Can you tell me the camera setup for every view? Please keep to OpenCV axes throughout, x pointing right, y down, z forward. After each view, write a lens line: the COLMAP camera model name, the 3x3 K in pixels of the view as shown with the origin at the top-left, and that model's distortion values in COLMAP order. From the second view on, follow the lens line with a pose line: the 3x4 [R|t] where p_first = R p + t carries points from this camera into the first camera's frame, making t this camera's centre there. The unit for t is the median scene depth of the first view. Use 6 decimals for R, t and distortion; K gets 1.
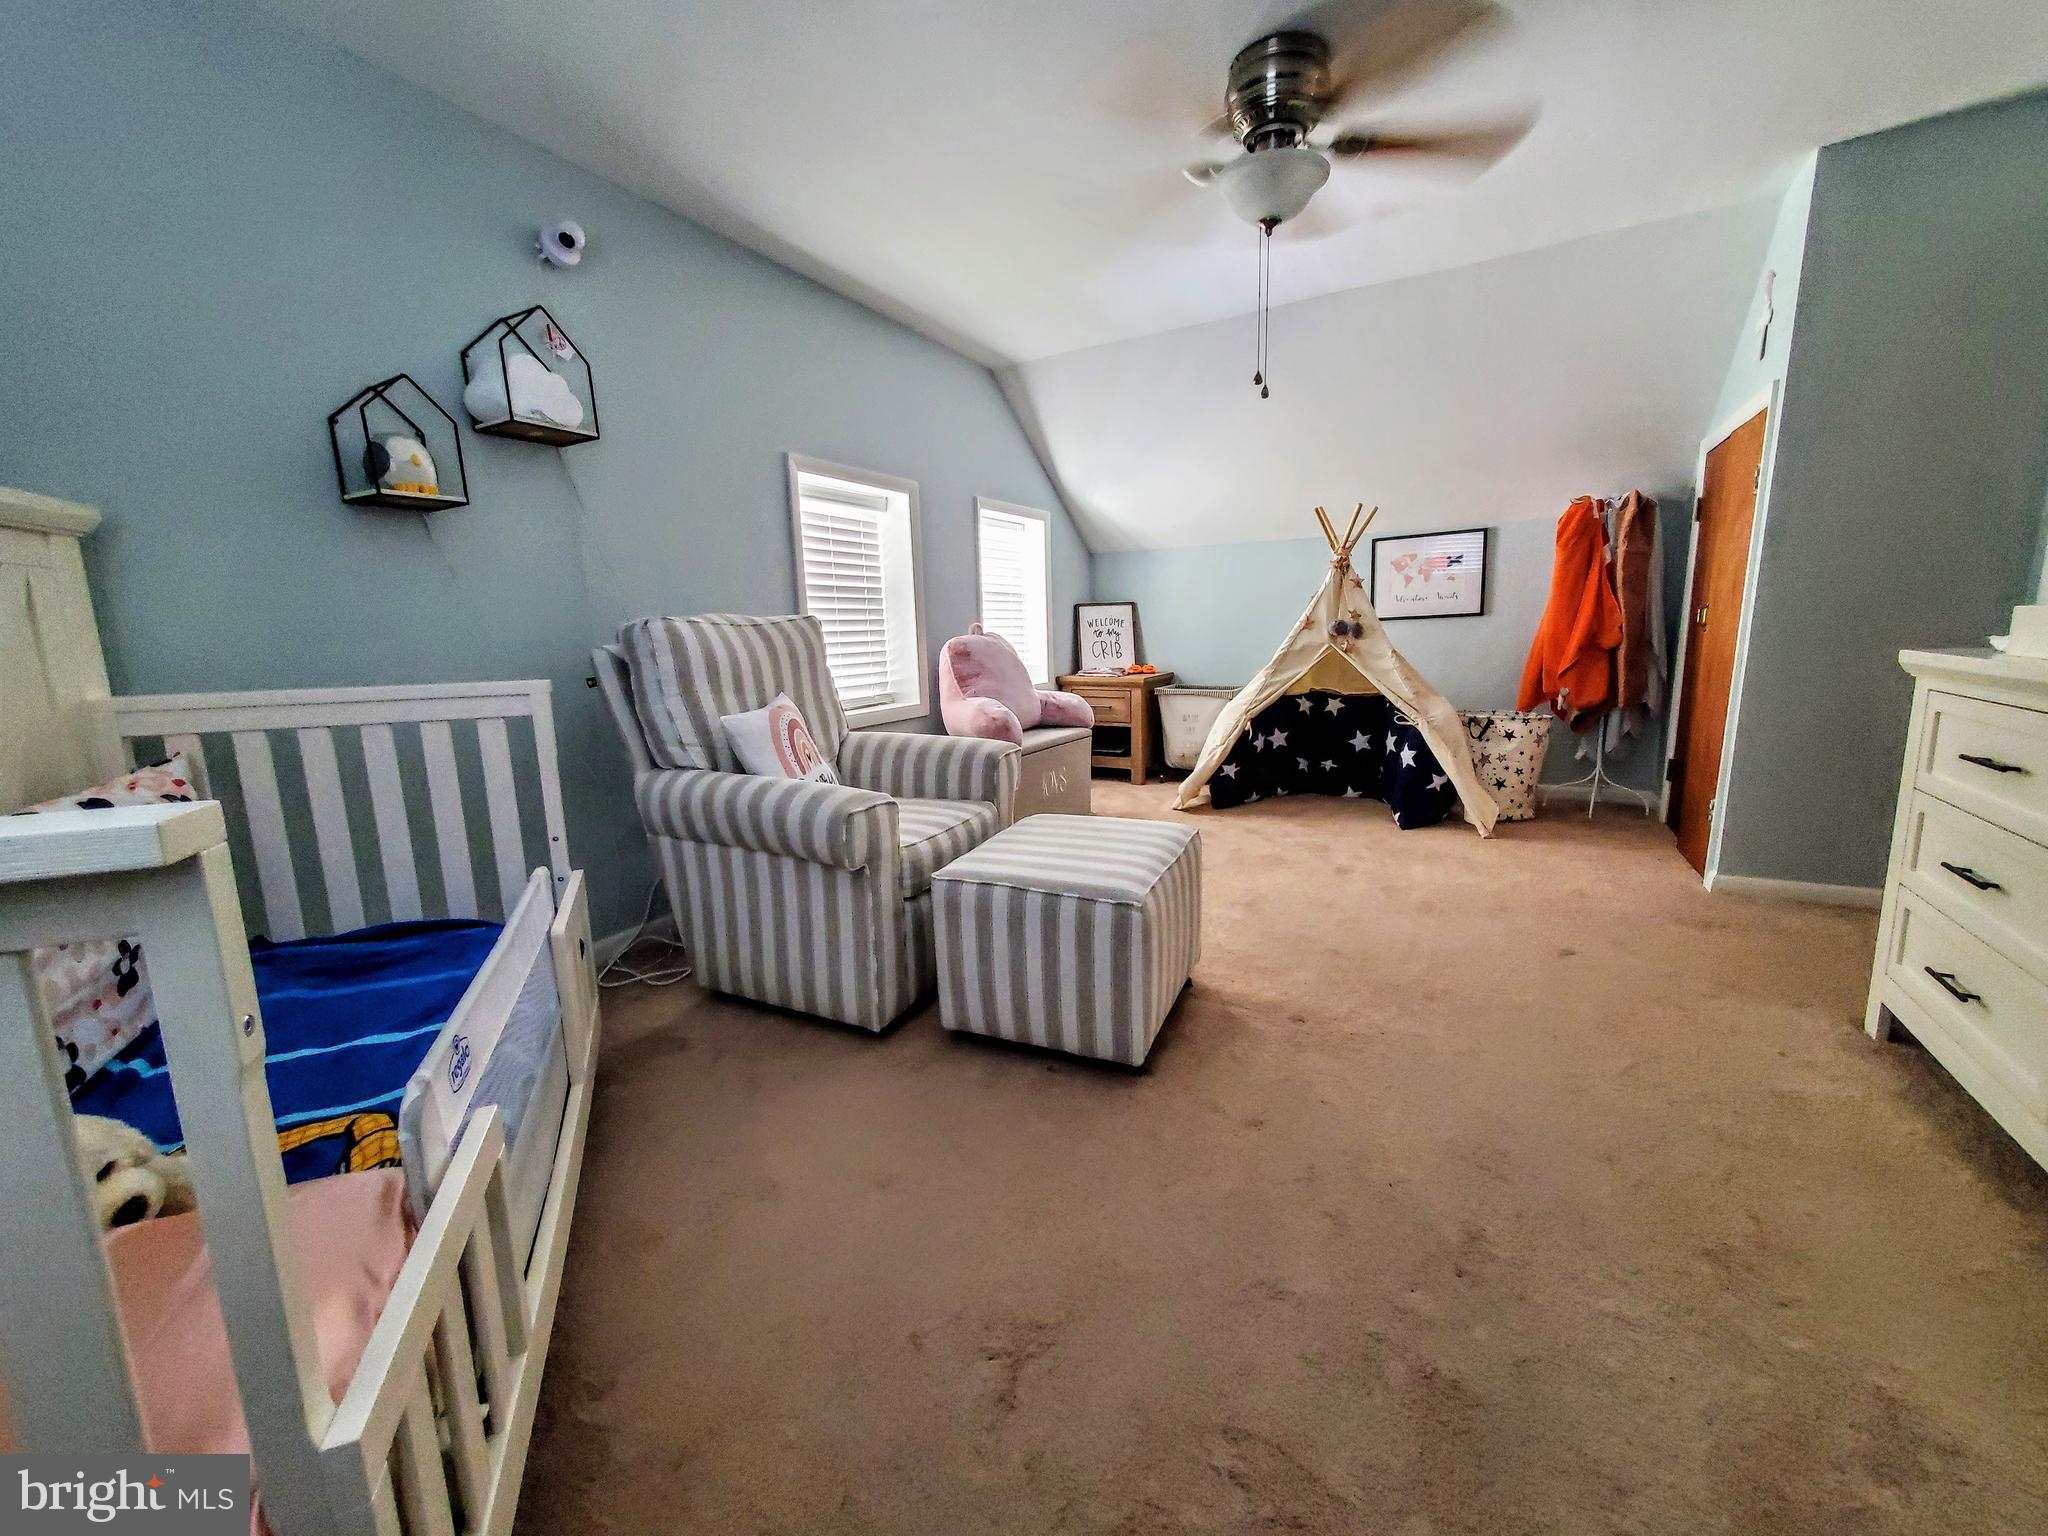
lens RADIAL K [[809.5, 0, 1024.0], [0, 809.5, 768.0], [0, 0, 1]] dist [0.001043, -0.000230]
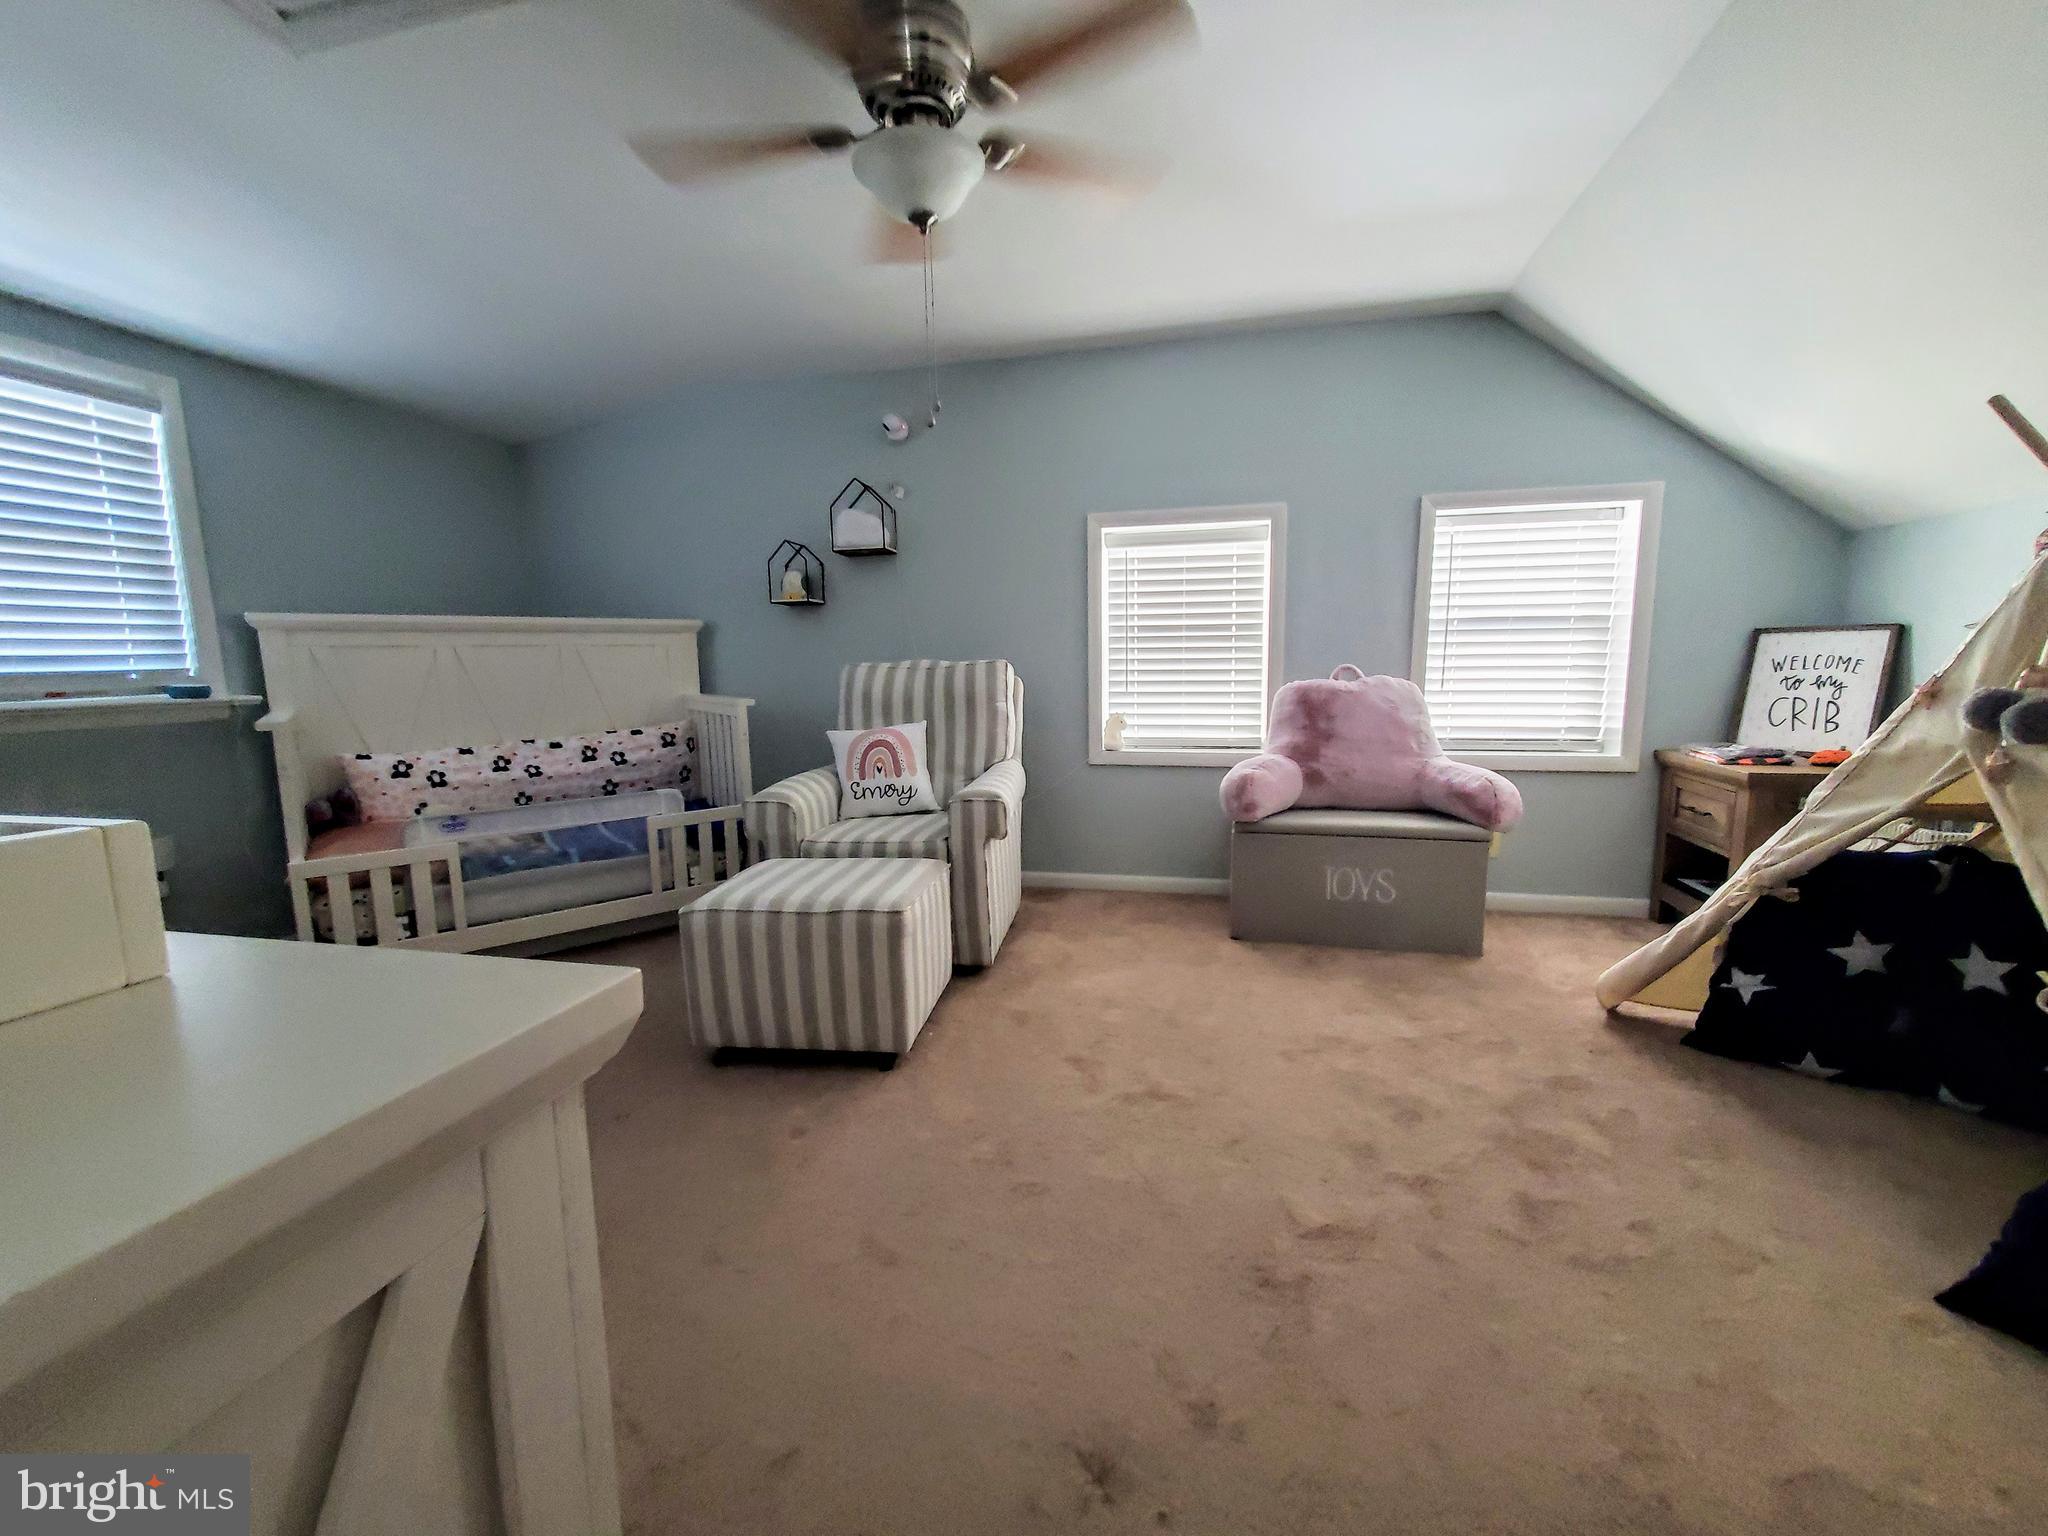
lens RADIAL K [[813.3, 0, 1026.9], [0, 813.3, 760.8], [0, 0, 1]] dist [0.004845, -0.004089]
pose [[0.274166, 0.147140, -0.950359, 0.673833], [-0.160075, 0.981422, 0.105769, -0.128739], [0.948266, 0.123130, 0.292626, 0.514764]]
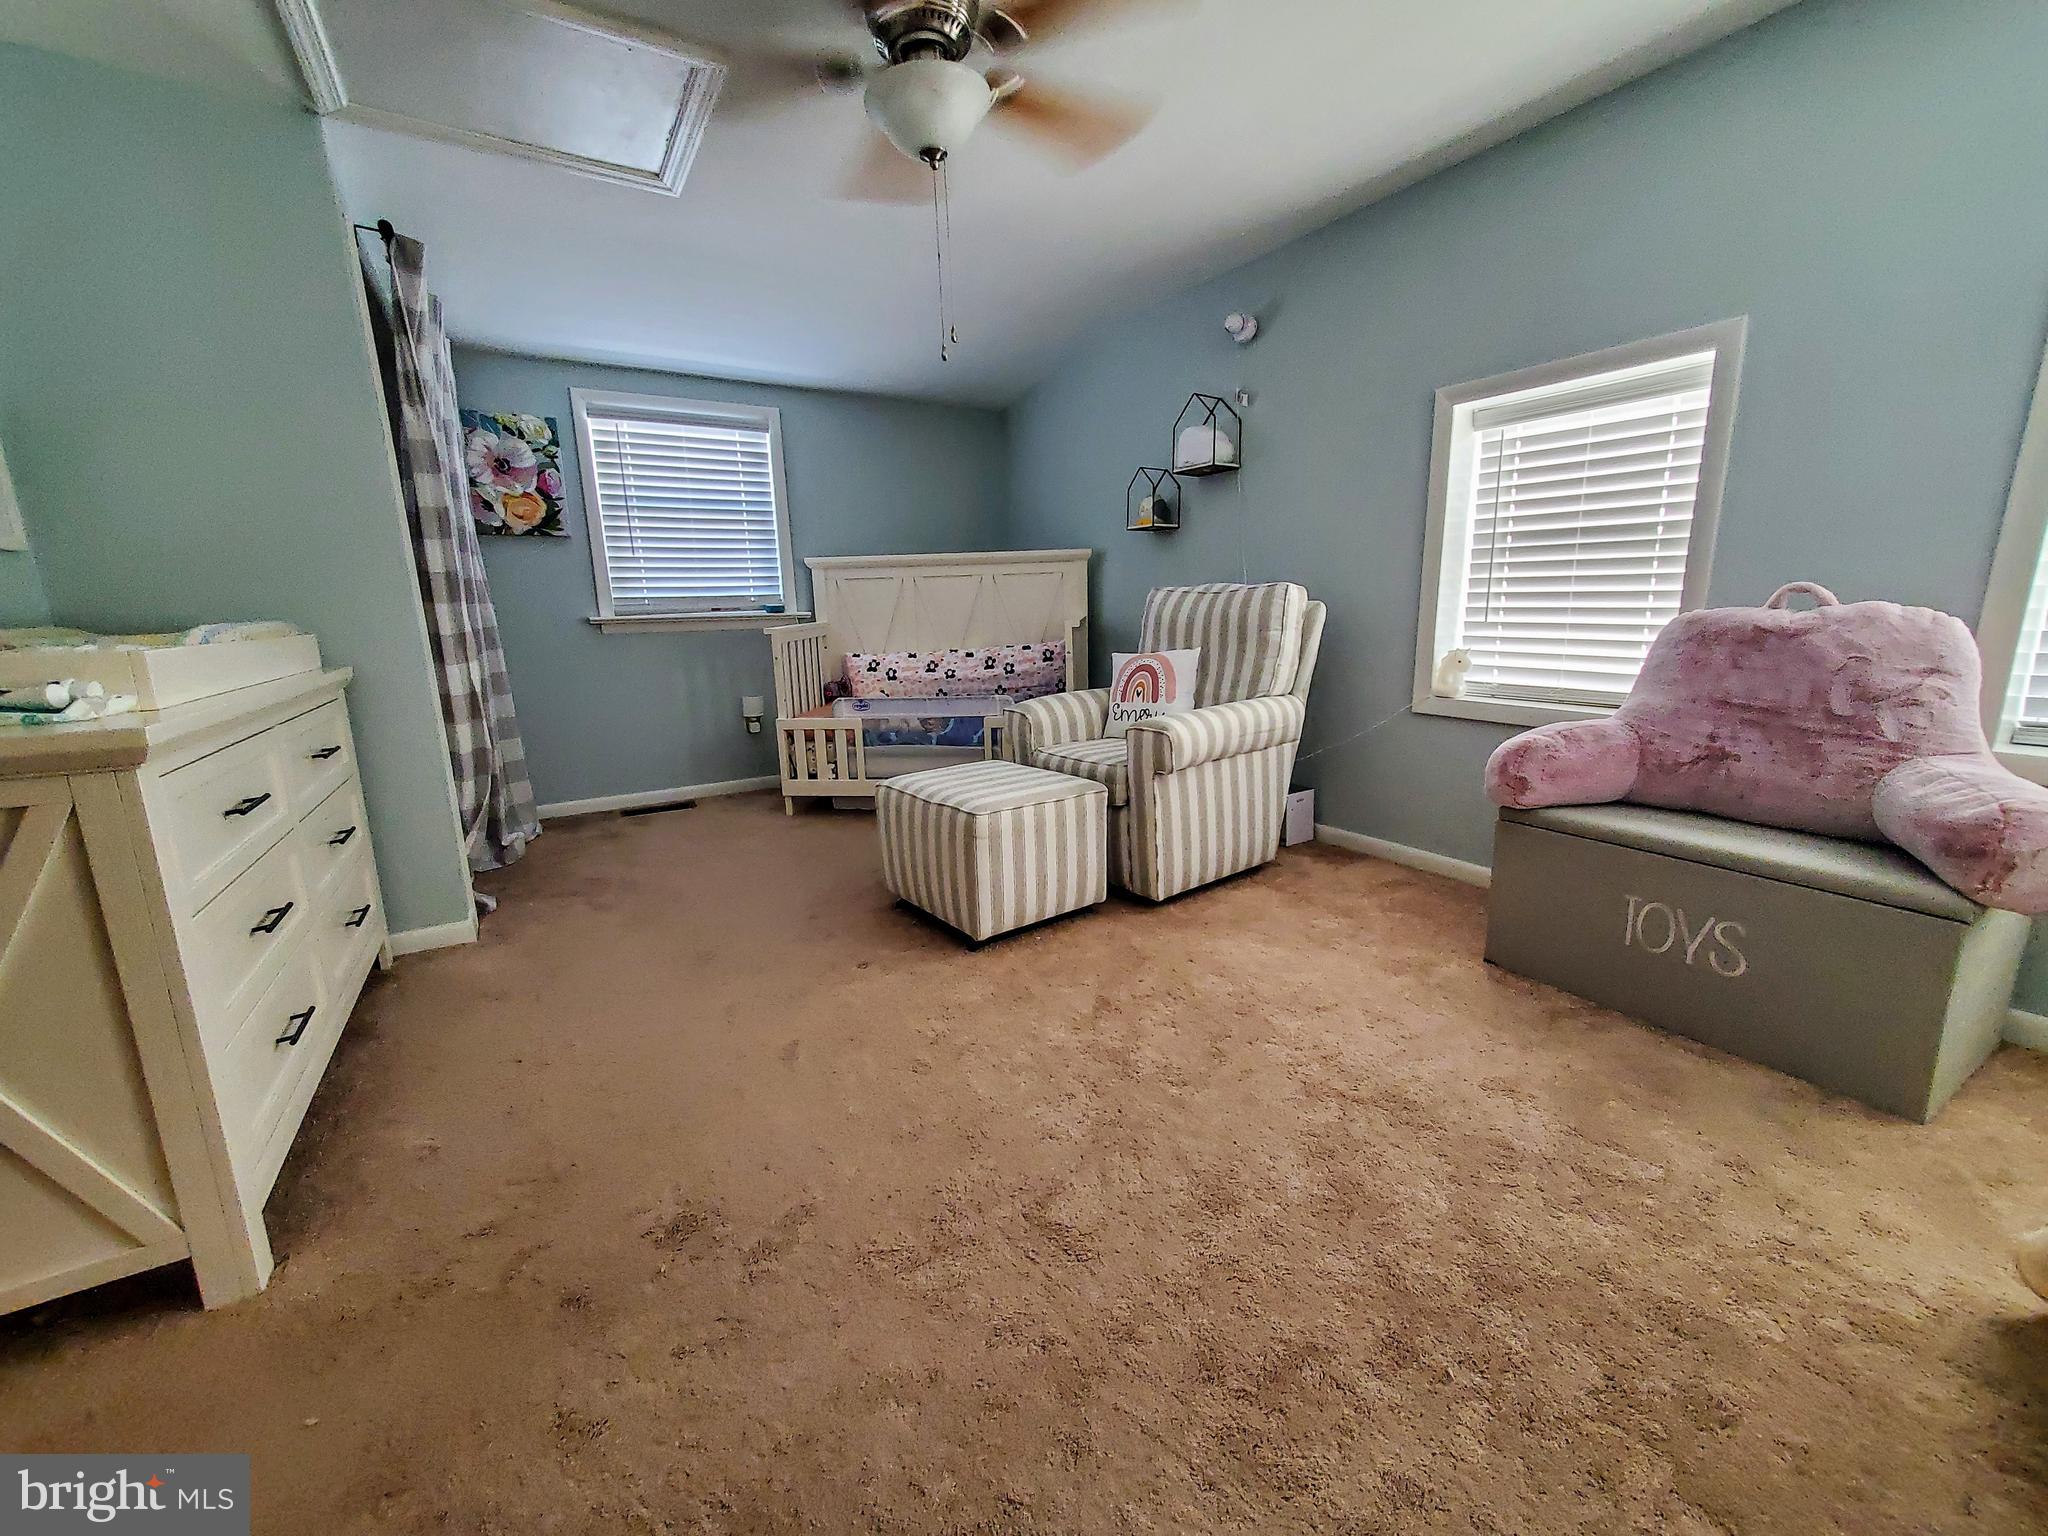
lens RADIAL K [[809.5, 0, 1024.0], [0, 809.5, 768.0], [0, 0, 1]] dist [0.001043, -0.000230]
pose [[-0.493334, 0.222692, -0.840851, 0.628026], [-0.112669, 0.942170, 0.315629, -0.187867], [0.862512, 0.250449, -0.439714, 0.905291]]
